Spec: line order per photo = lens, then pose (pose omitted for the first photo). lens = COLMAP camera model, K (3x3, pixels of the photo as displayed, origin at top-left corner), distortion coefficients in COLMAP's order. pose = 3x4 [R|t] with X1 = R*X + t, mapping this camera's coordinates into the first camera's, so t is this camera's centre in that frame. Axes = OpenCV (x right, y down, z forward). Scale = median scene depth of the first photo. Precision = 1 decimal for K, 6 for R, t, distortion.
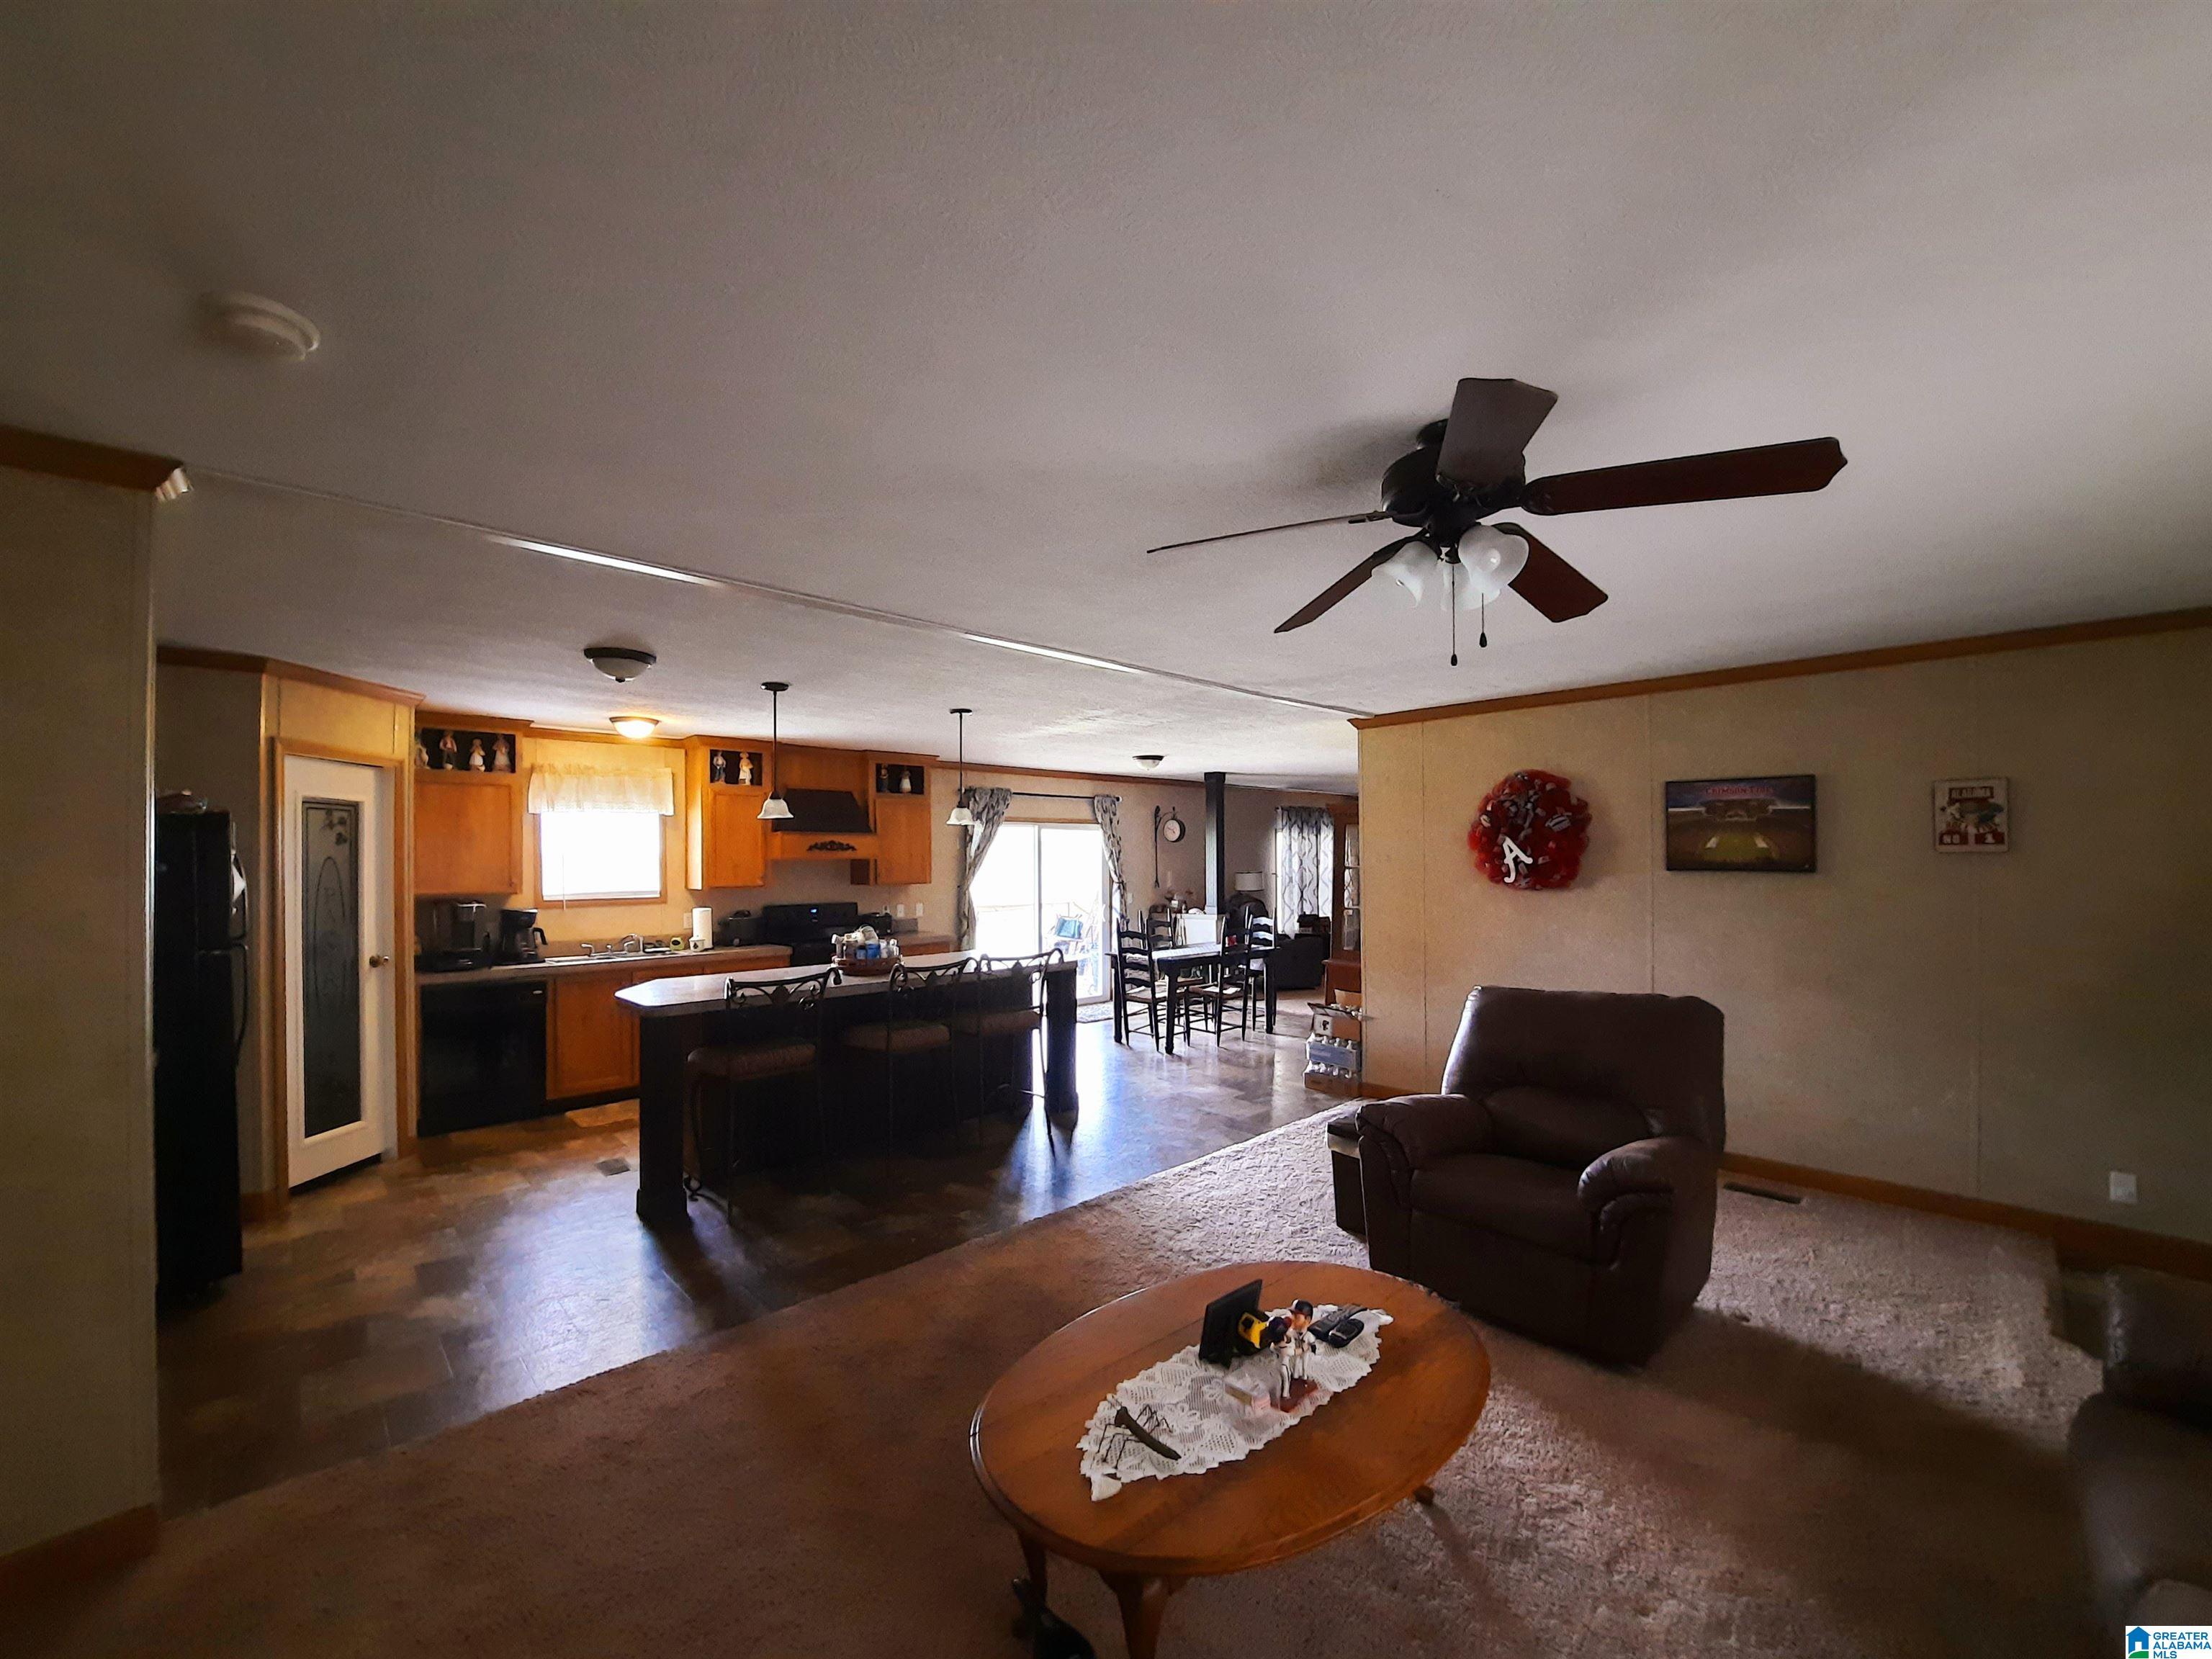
lens RADIAL K [[876.7, 0, 1115.2], [0, 876.7, 857.9], [0, 0, 1]] dist [-0.016887, -0.002086]
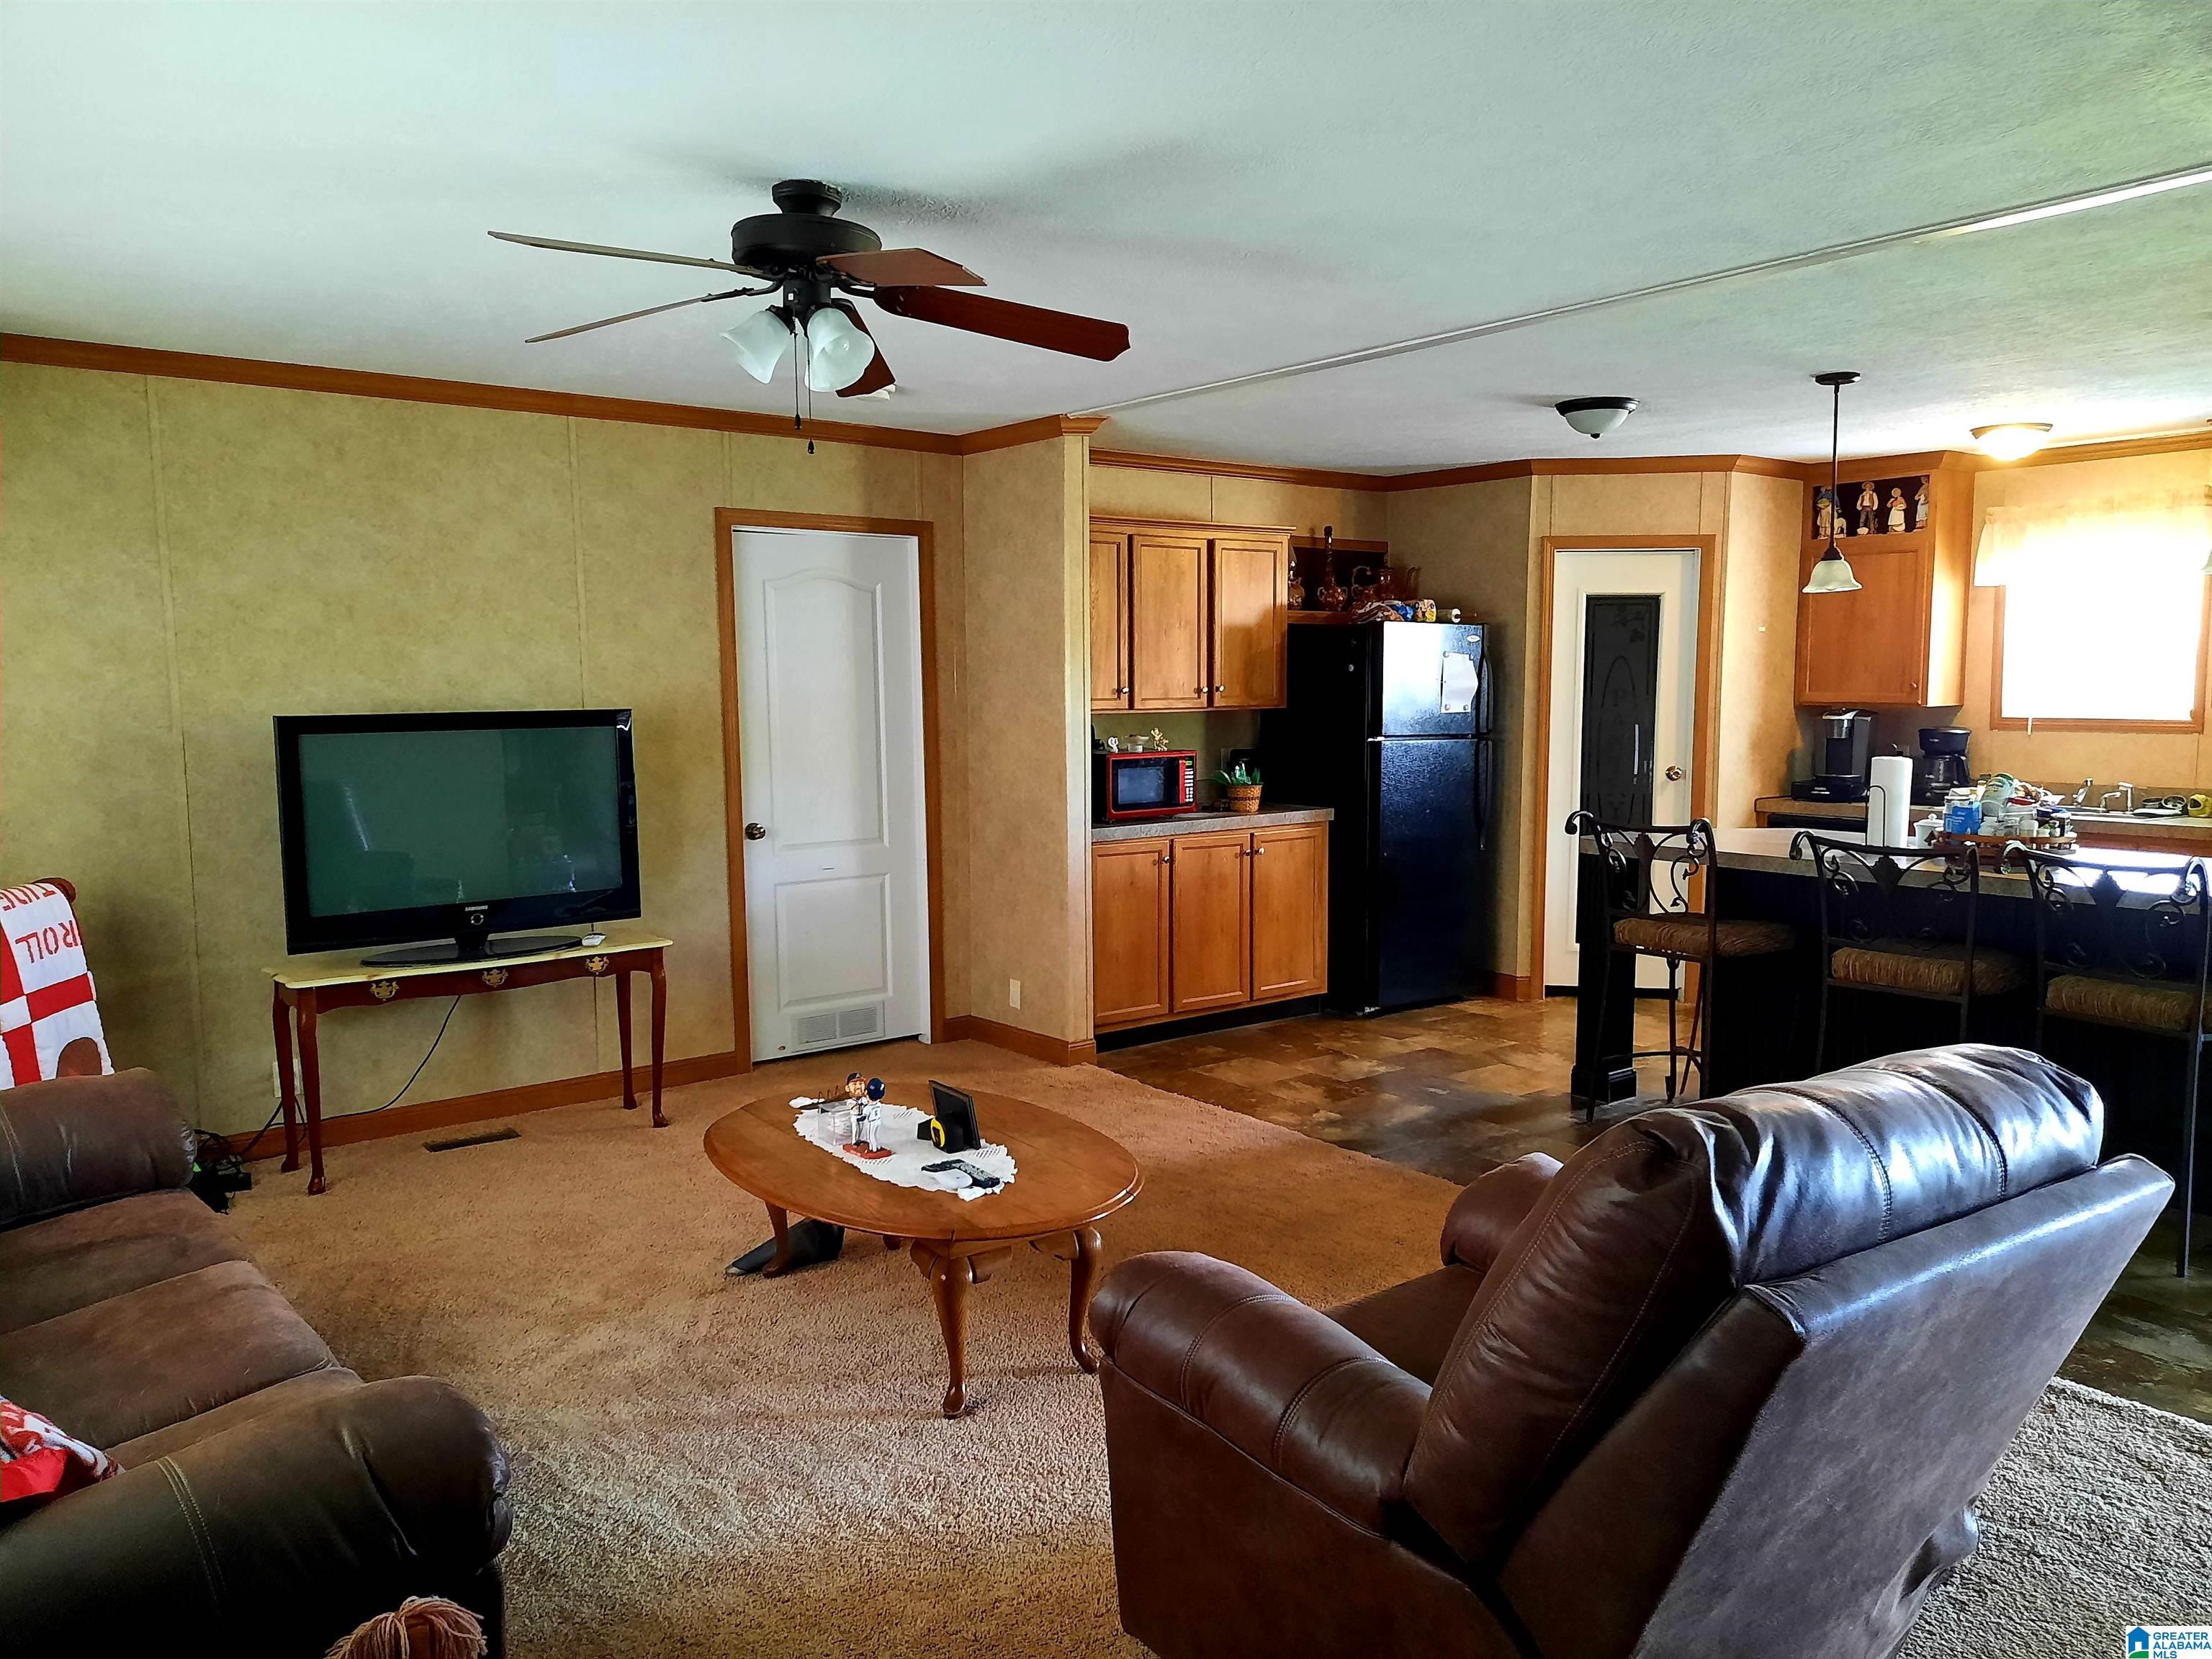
lens RADIAL K [[1599.6, 0, 1106.0], [0, 1599.6, 829.5], [0, 0, 1]] dist [0.071883, -0.083290]
pose [[-0.119255, 0.100999, -0.987713, 0.617239], [0.007611, 0.994876, 0.100813, 0.004149], [0.992834, 0.004505, -0.119413, 0.449399]]
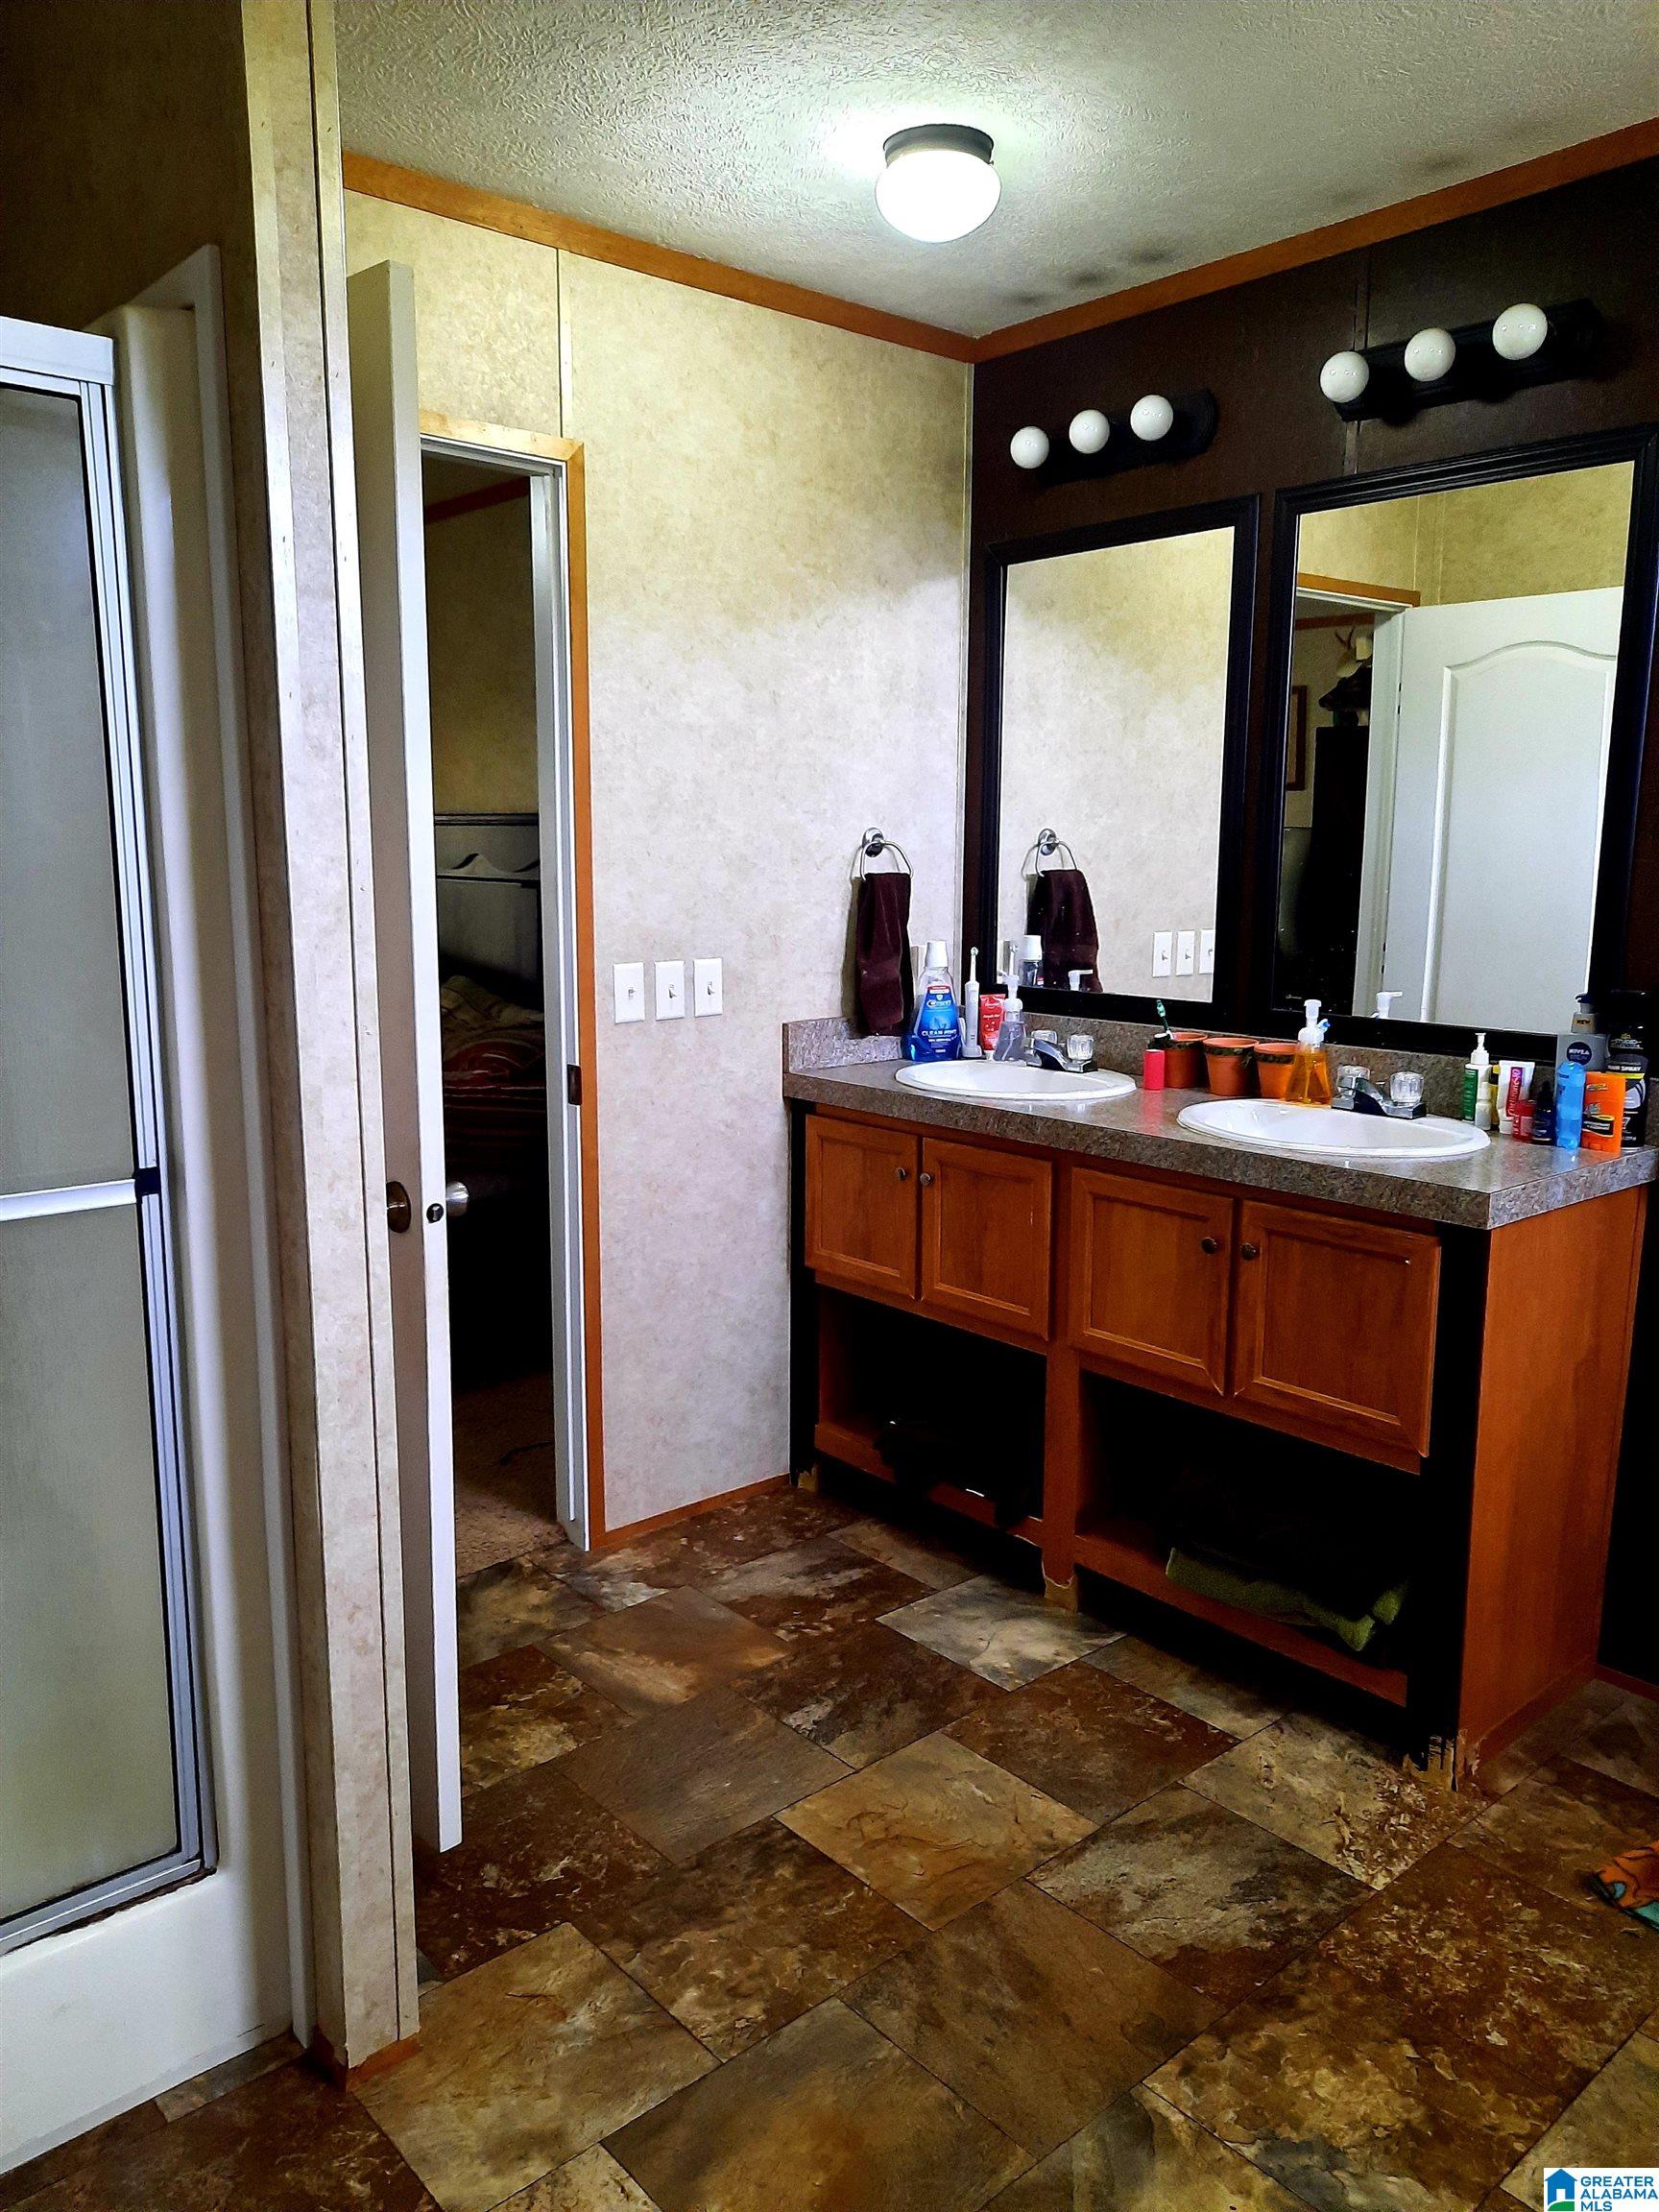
lens RADIAL K [[1599.6, 0, 829.5], [0, 1599.6, 1106.0], [0, 0, 1]] dist [0.071883, -0.083290]
pose [[-0.999160, -0.009665, 0.039829, -0.343079], [-0.002862, 0.985878, 0.167439, 0.021130], [-0.040885, 0.167184, -0.985078, 0.928124]]
